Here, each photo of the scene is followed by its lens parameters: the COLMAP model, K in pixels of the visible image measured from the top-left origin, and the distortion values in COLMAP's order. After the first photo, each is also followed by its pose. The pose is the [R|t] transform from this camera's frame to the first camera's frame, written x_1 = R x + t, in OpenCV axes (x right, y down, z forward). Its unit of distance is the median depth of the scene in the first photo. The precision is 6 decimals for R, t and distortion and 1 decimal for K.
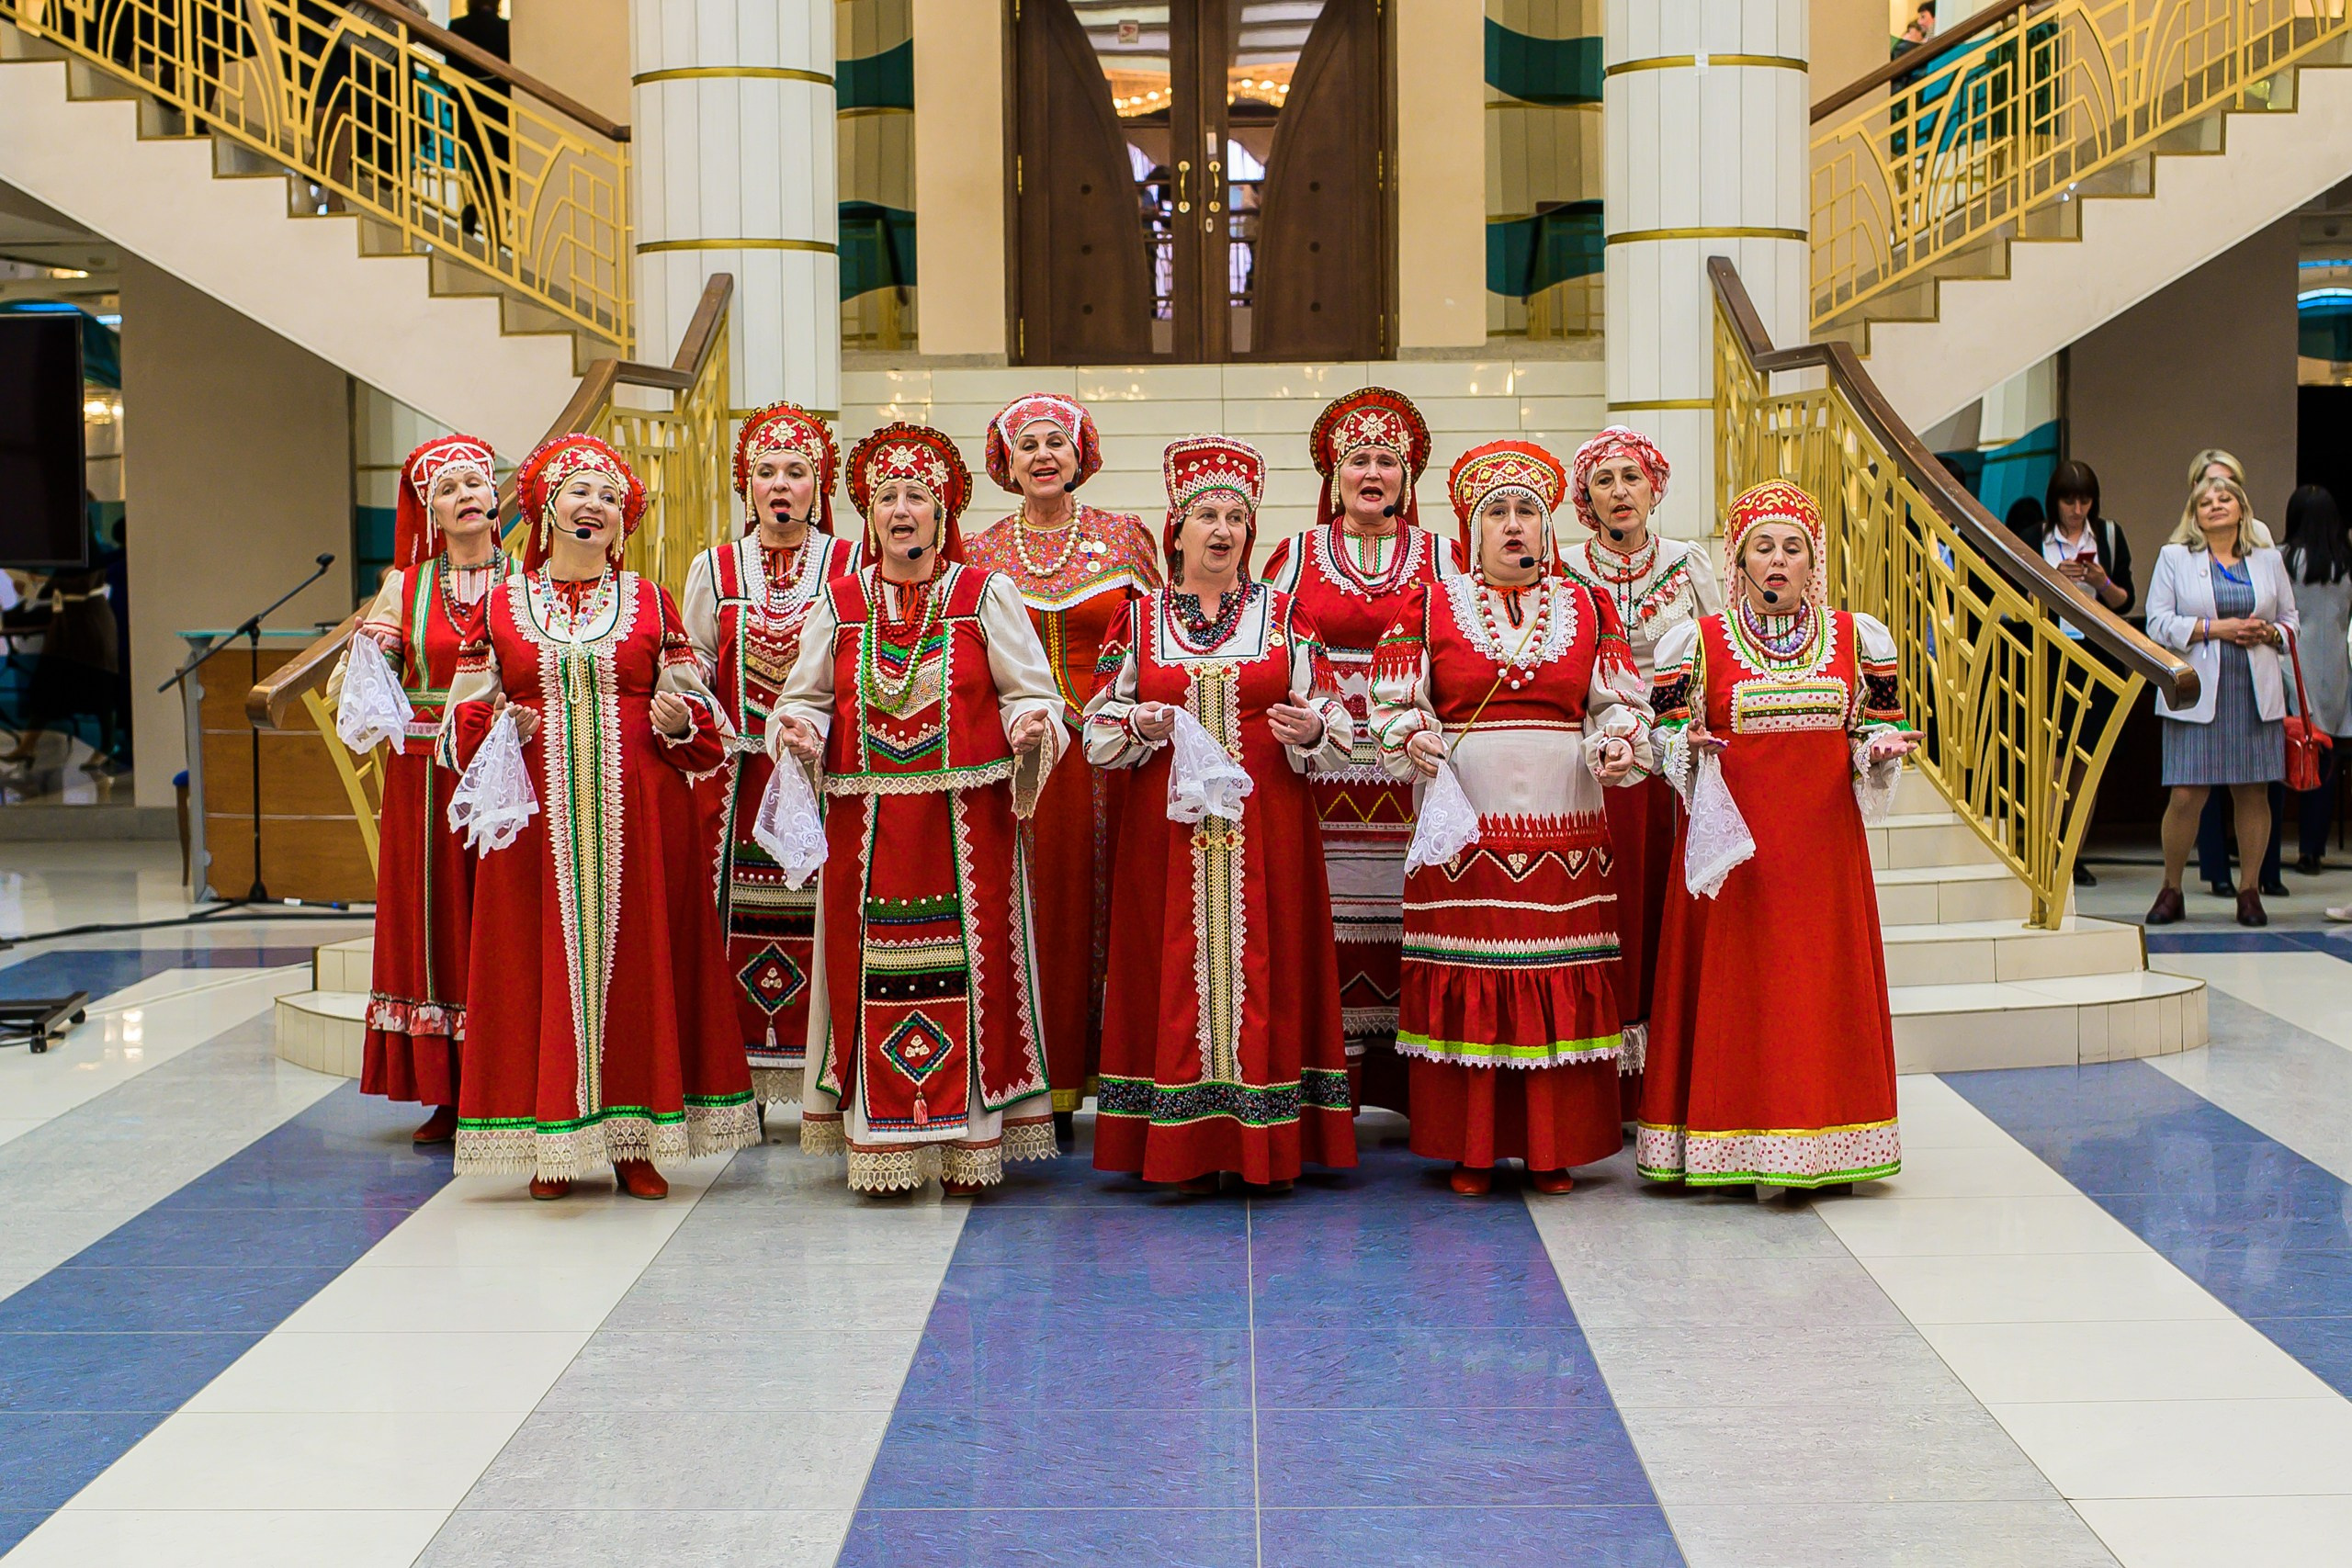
lens RADIAL K [[3636.2, 0, 1155.5], [0, 3636.2, 778.2], [0, 0, 1]] dist [-0.048140, 0.000000]
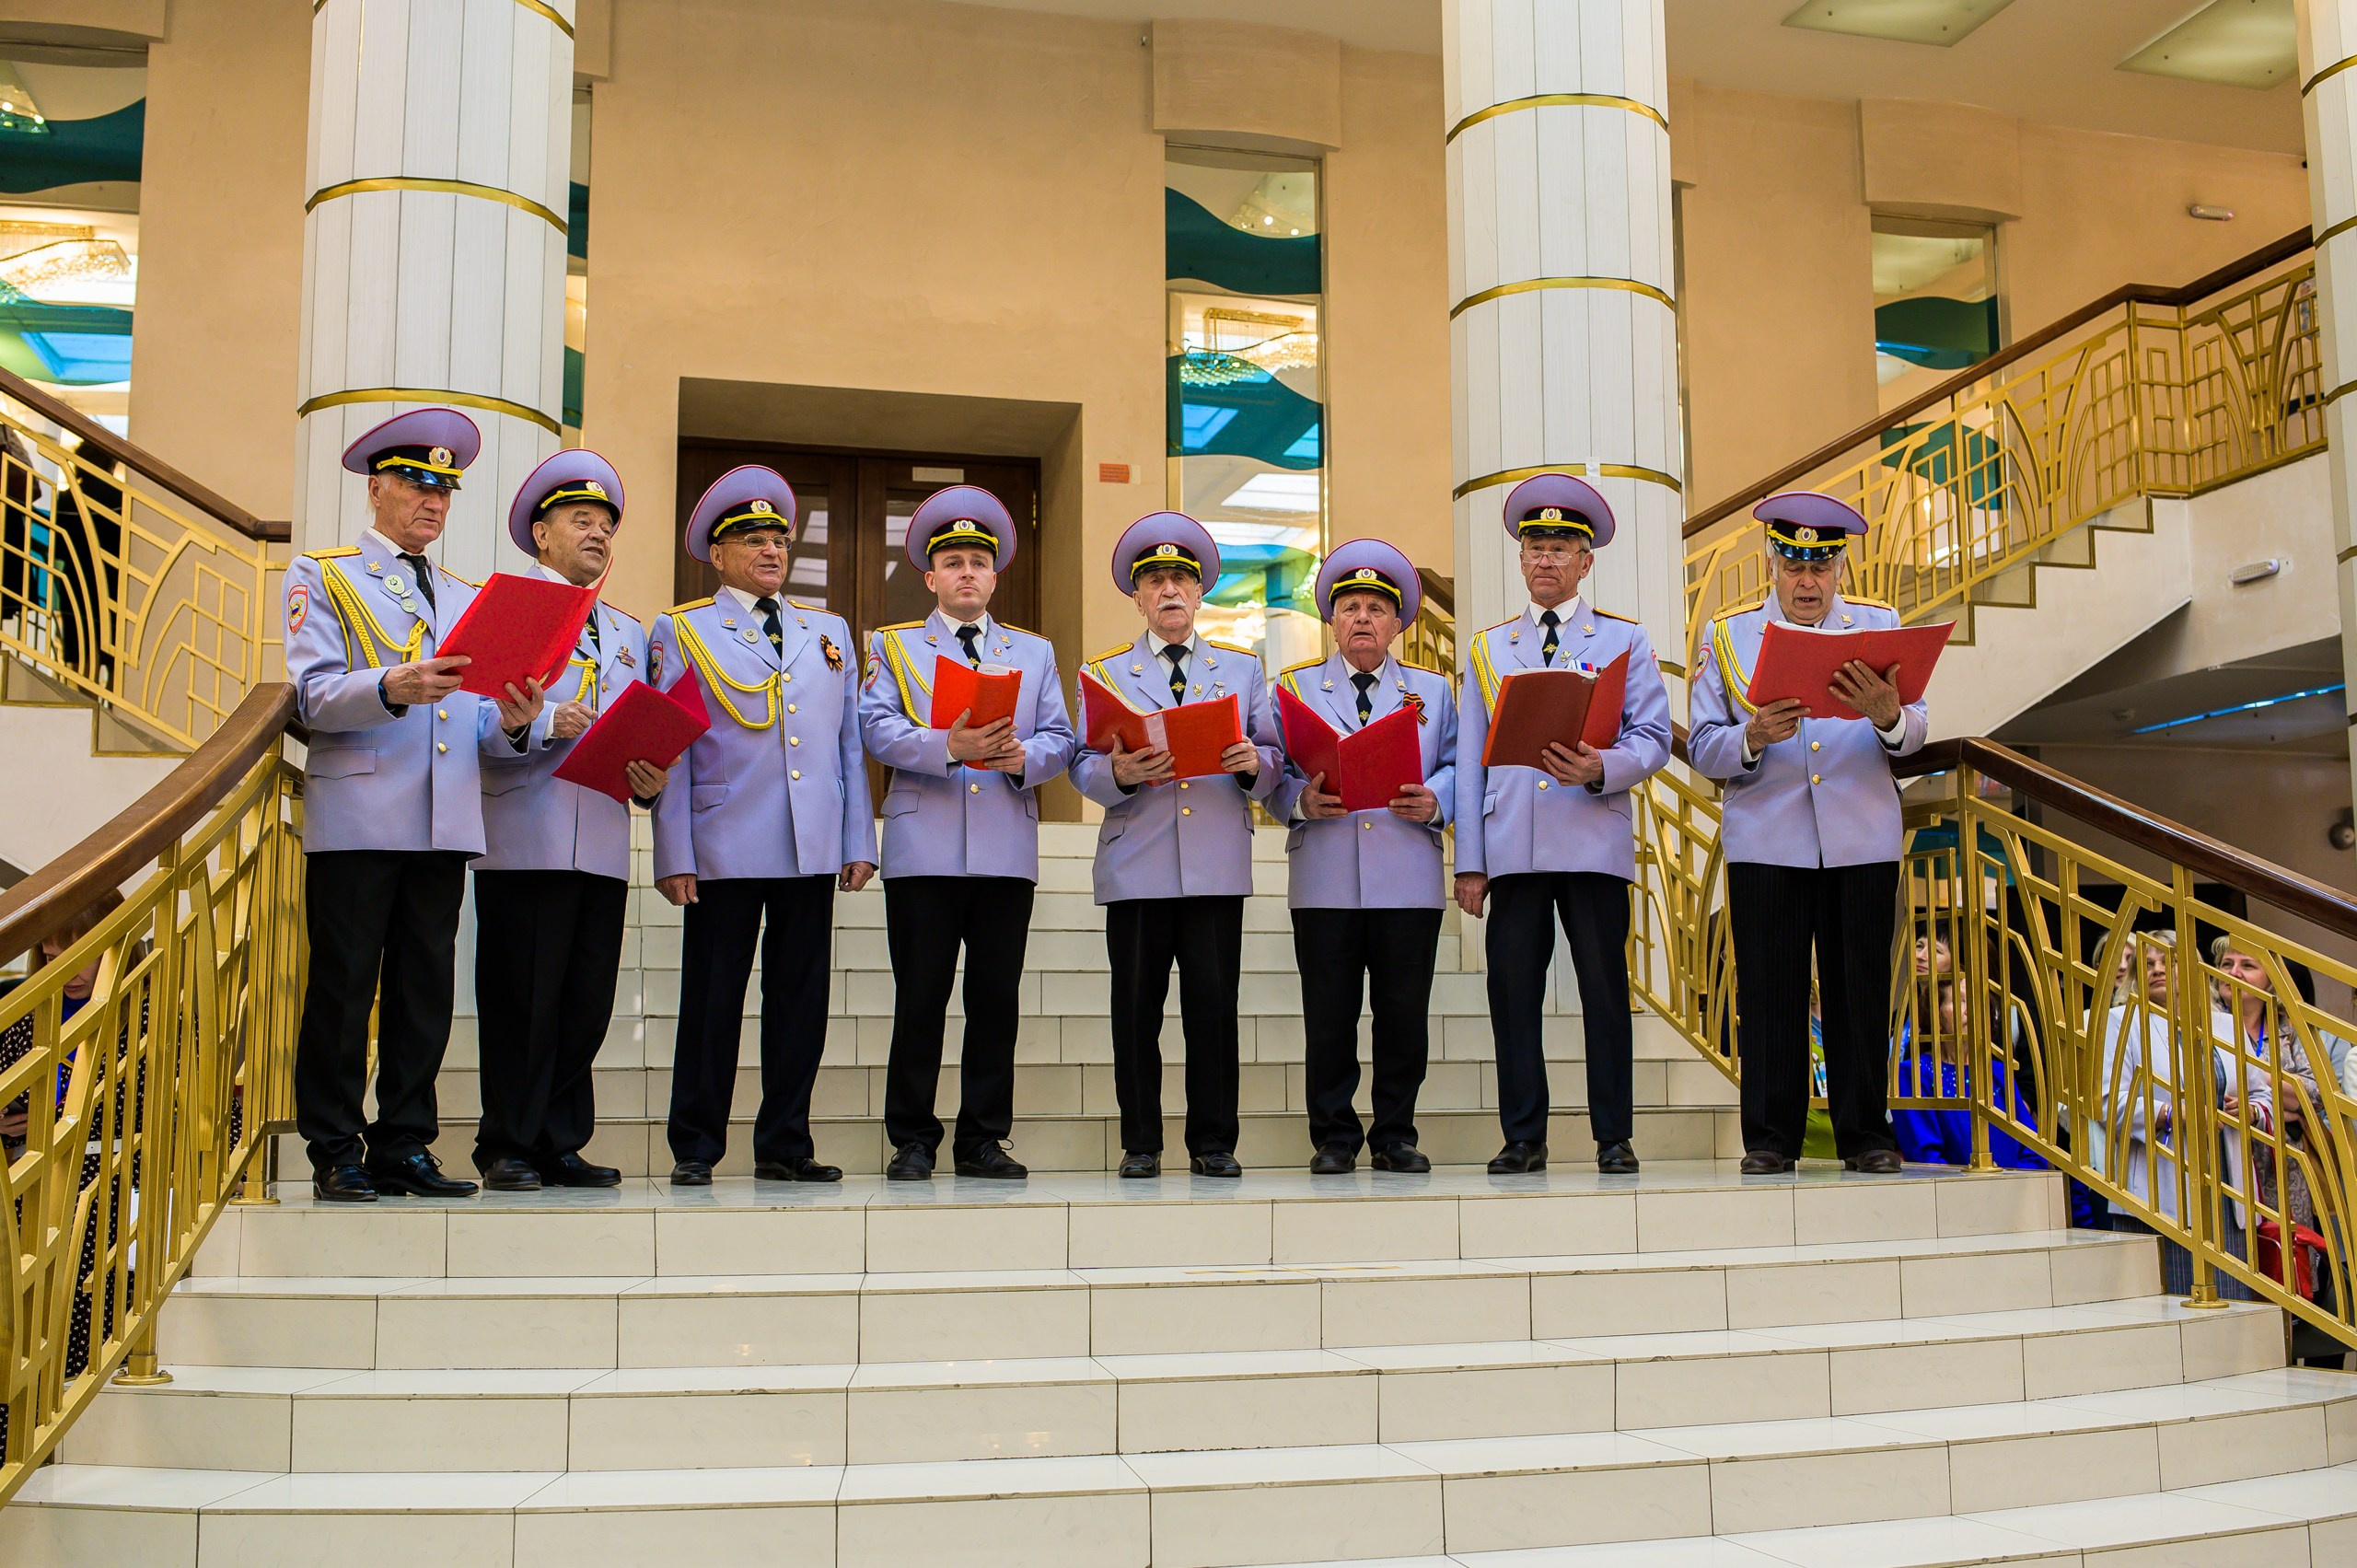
lens RADIAL K [[2247.4, 0, 1195.0], [0, 2247.4, 815.4], [0, 0, 1]] dist [-0.050877, 0.000000]
pose [[0.967317, 0.034863, 0.251162, -0.124086], [0.012825, 0.982509, -0.185775, -0.026436], [-0.253245, 0.182925, 0.949950, 0.884217]]
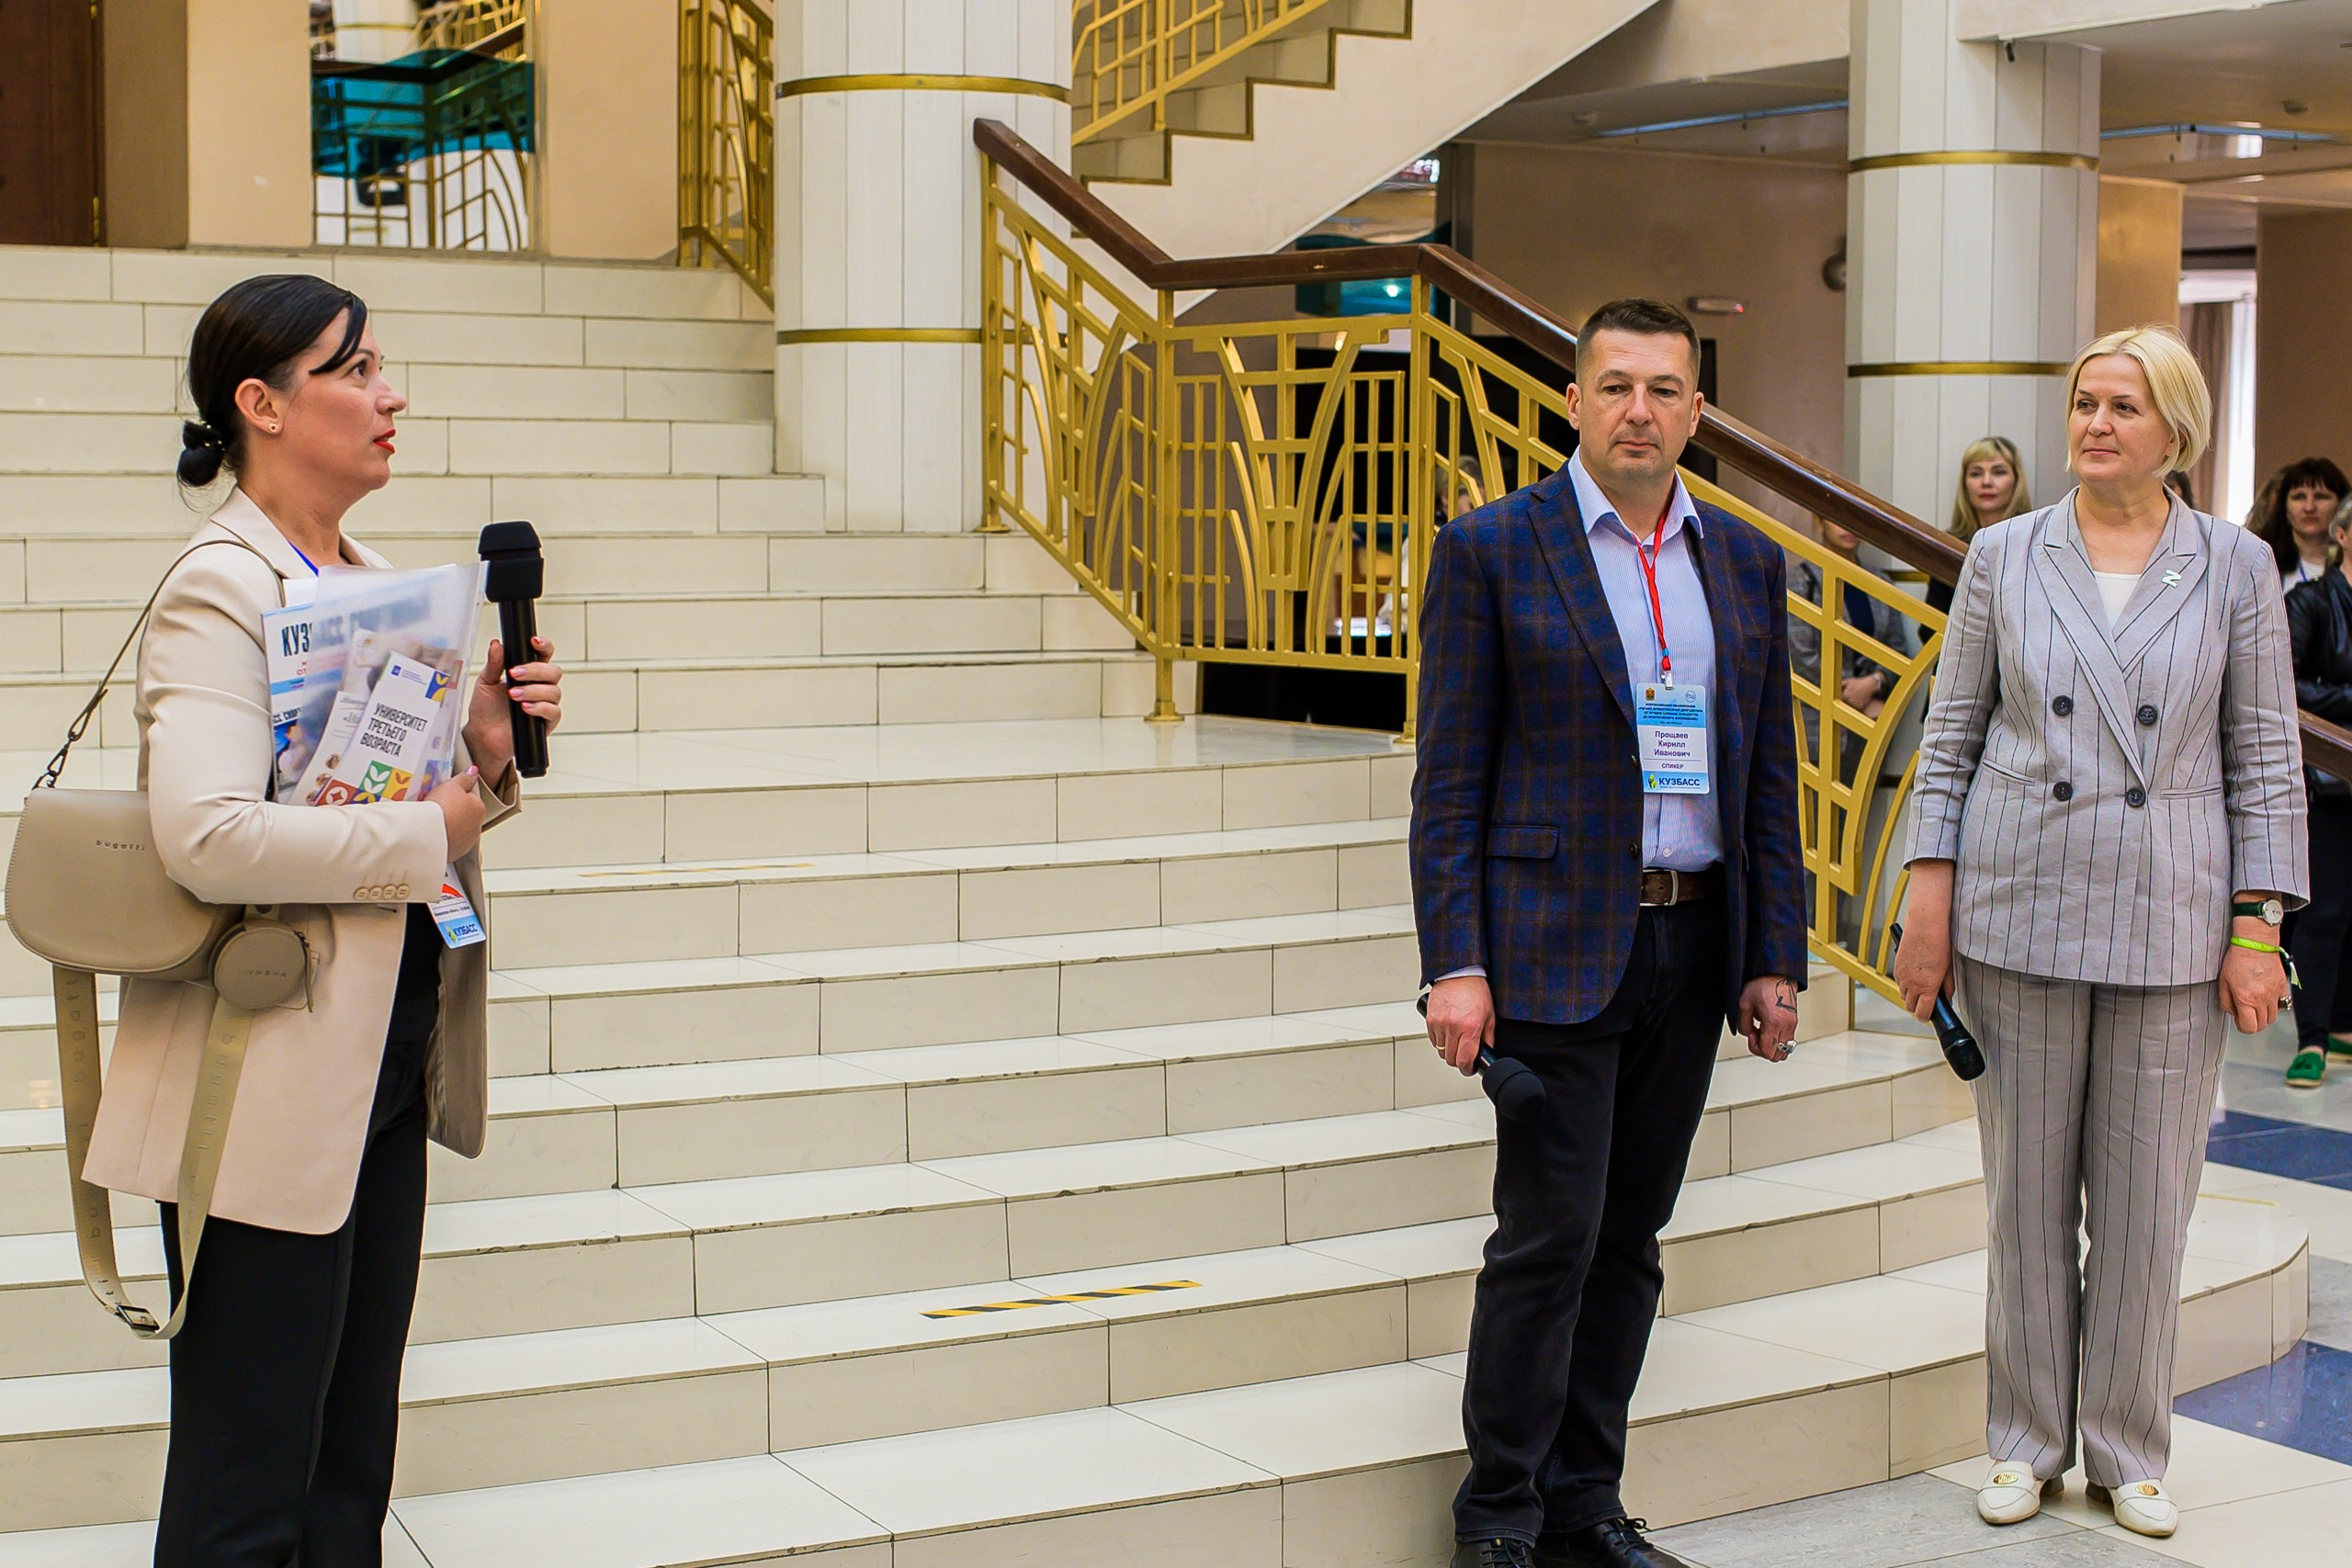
lens RADIAL K [[3636.2, 0, 1161.1], [0, 3636.2, 788.9], [0, 0, 1]] dist [-0.048140, 0.000000]
pose [[0.852475, -0.025734, 0.522135, -0.294828], [0.020265, 0.999664, 0.016183, -0.048262], [-0.522376, -0.003215, 0.852709, 0.680311]]
